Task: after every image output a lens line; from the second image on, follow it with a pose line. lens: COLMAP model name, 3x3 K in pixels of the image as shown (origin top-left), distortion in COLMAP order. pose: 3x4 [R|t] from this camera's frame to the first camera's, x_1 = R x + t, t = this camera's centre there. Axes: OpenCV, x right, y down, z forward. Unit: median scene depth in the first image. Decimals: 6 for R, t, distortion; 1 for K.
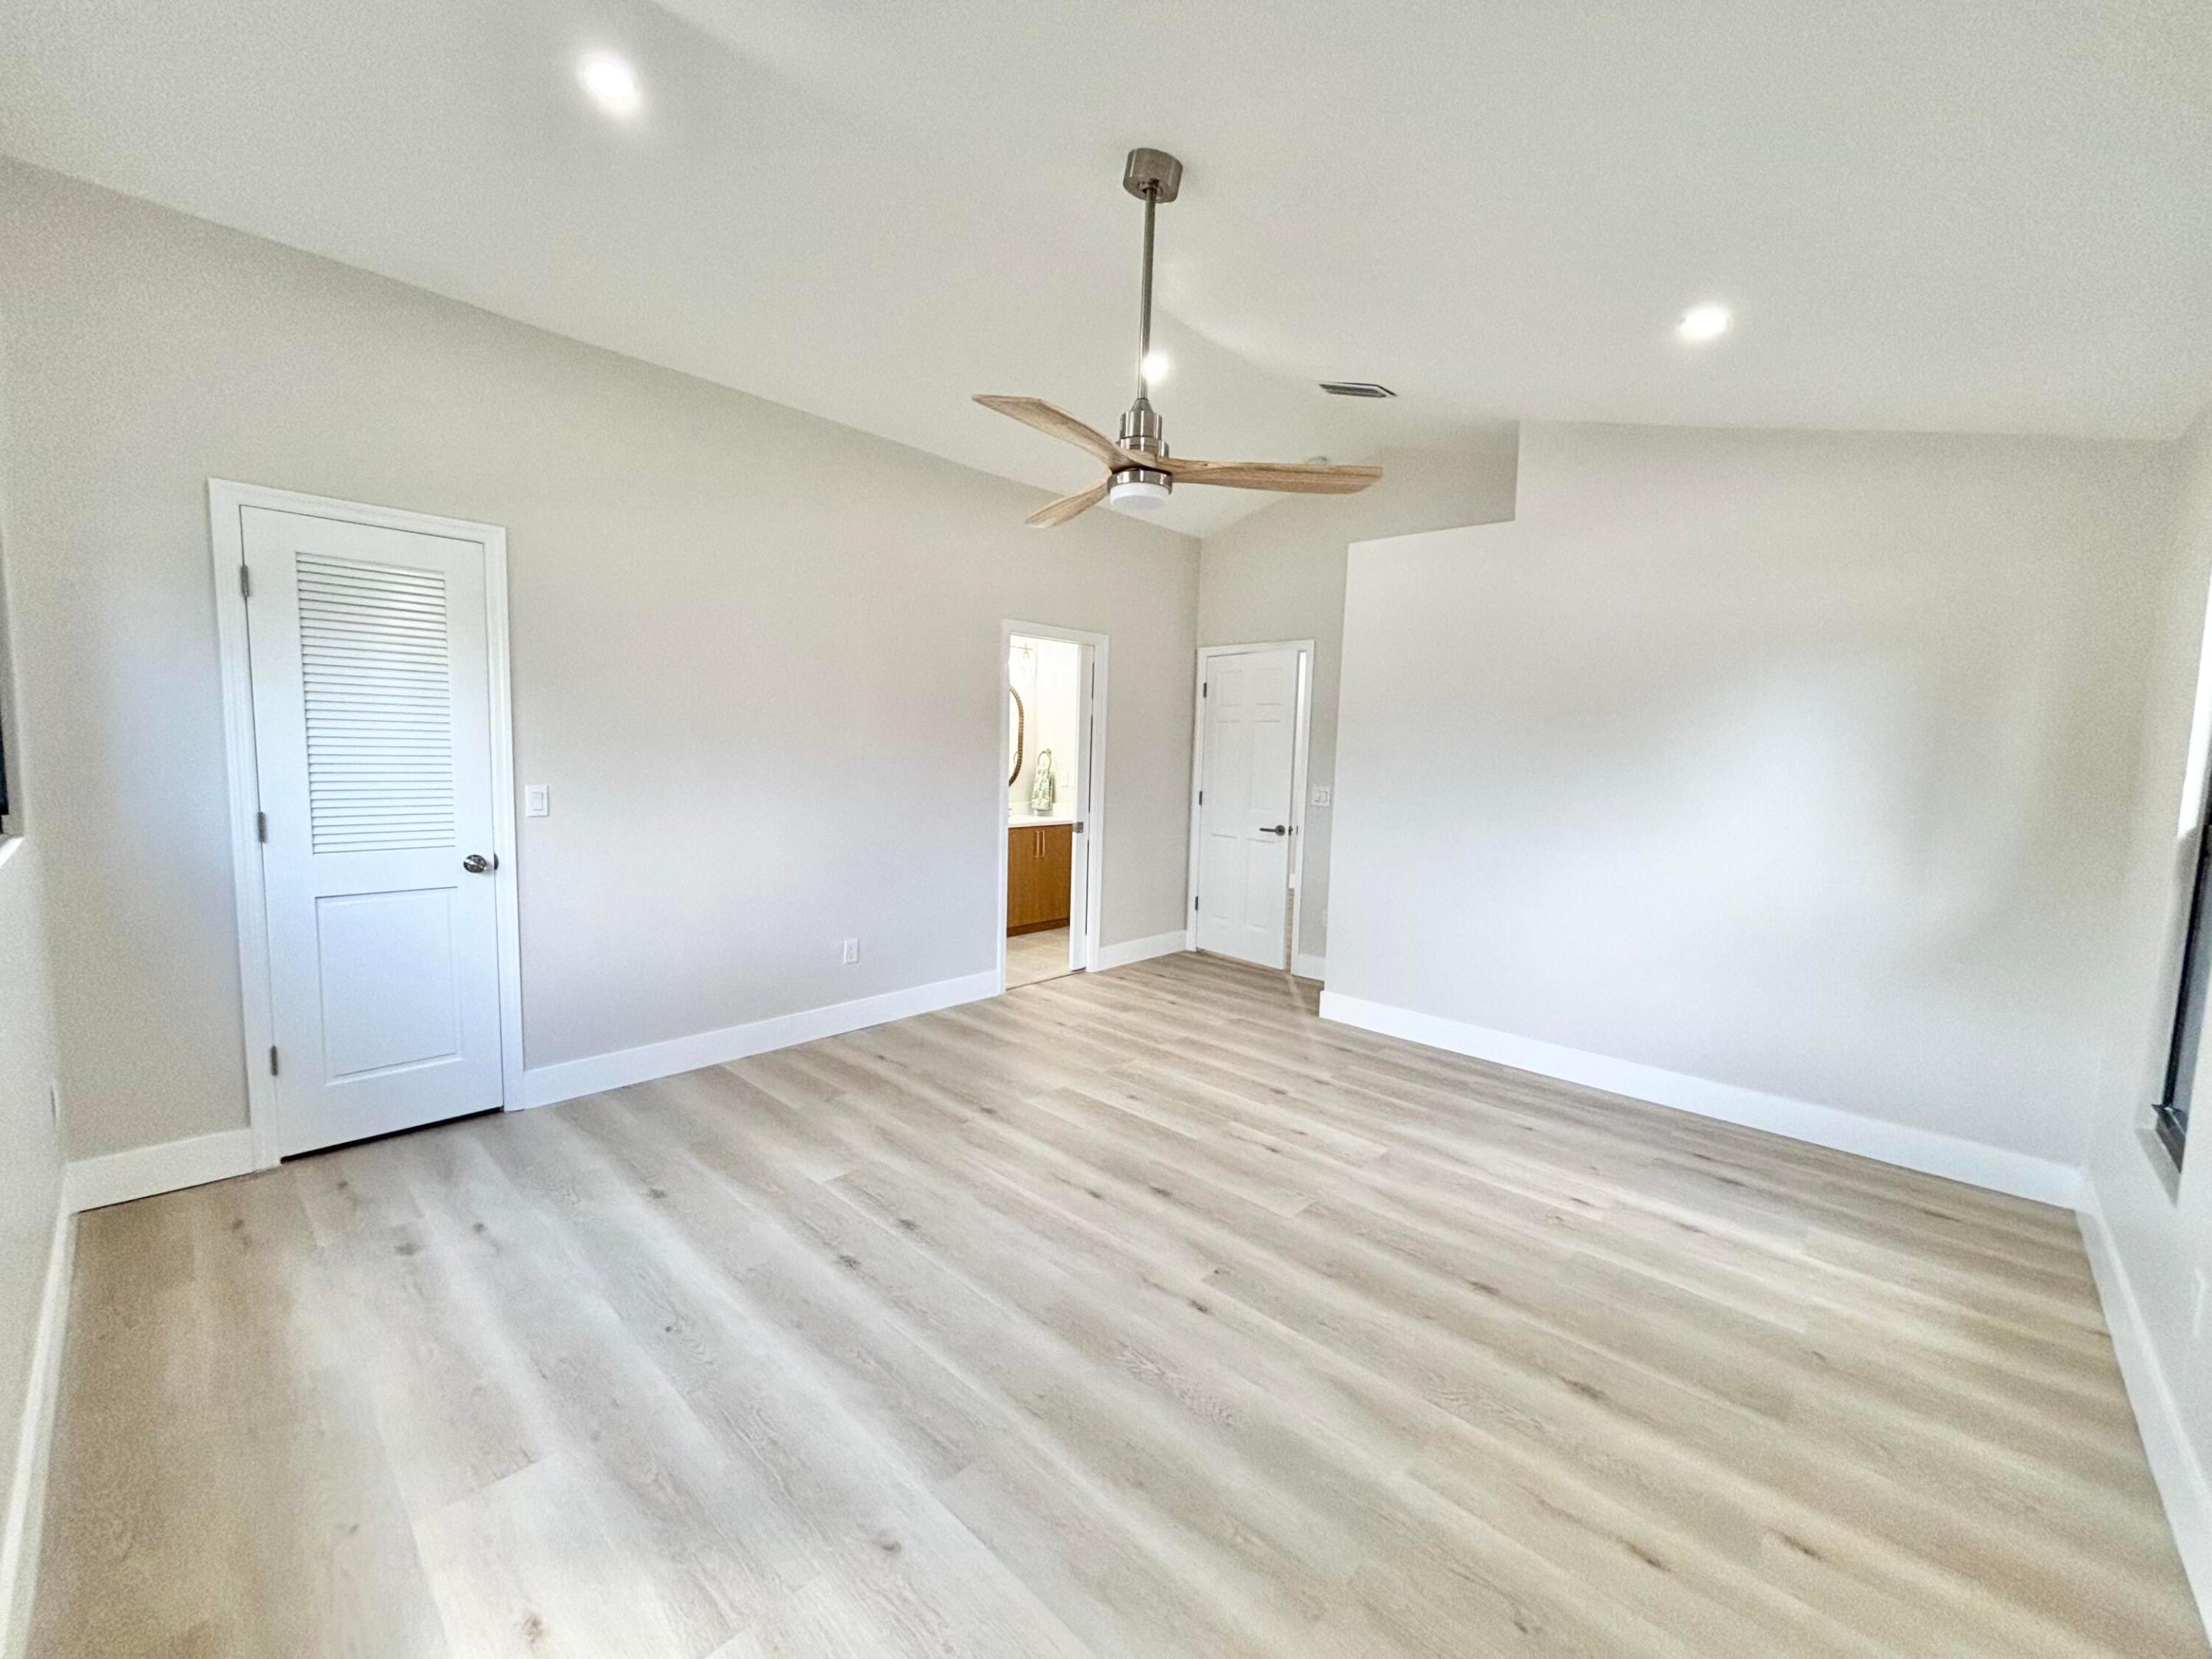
lens RADIAL K [[886.2, 0, 1107.9], [0, 886.2, 825.8], [0, 0, 1]] dist [-0.006098, 0.001211]
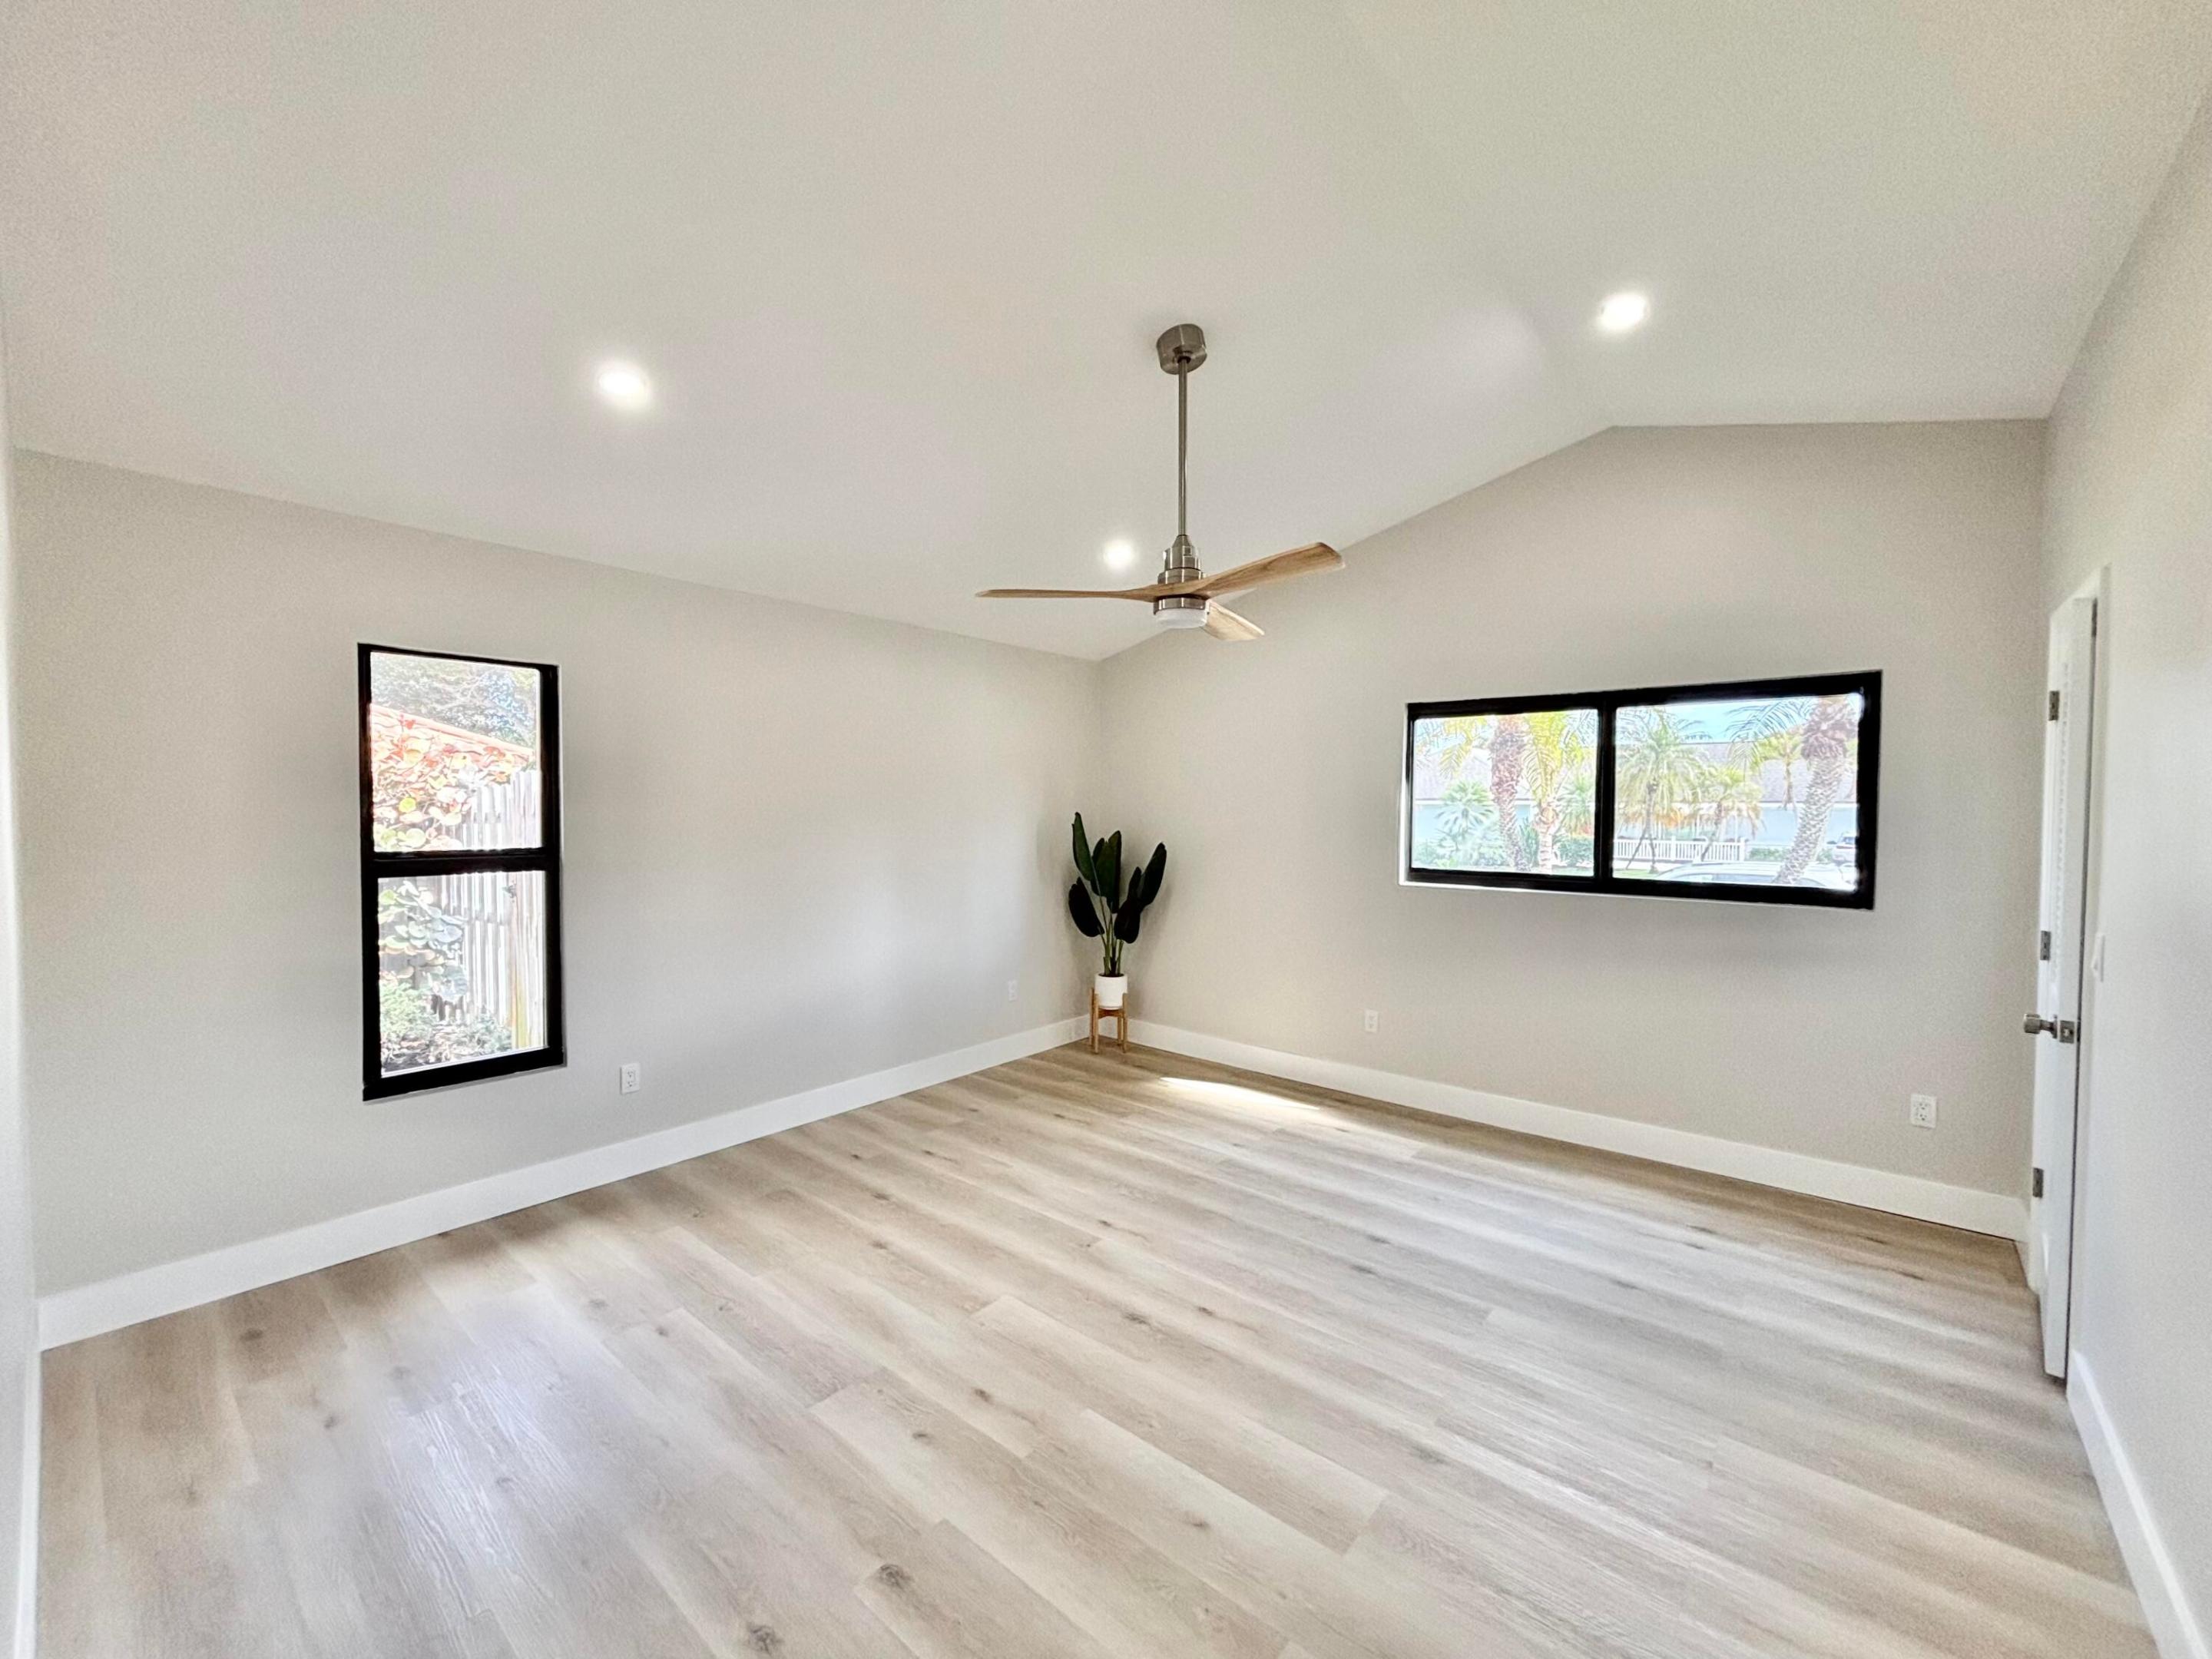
lens RADIAL K [[886.2, 0, 1105.6], [0, 886.2, 829.5], [0, 0, 1]] dist [-0.006098, 0.001211]
pose [[-0.998252, -0.034487, -0.048002, 0.178977], [-0.039886, 0.992391, 0.116483, -0.226421], [0.043619, 0.118194, -0.992032, 2.154532]]
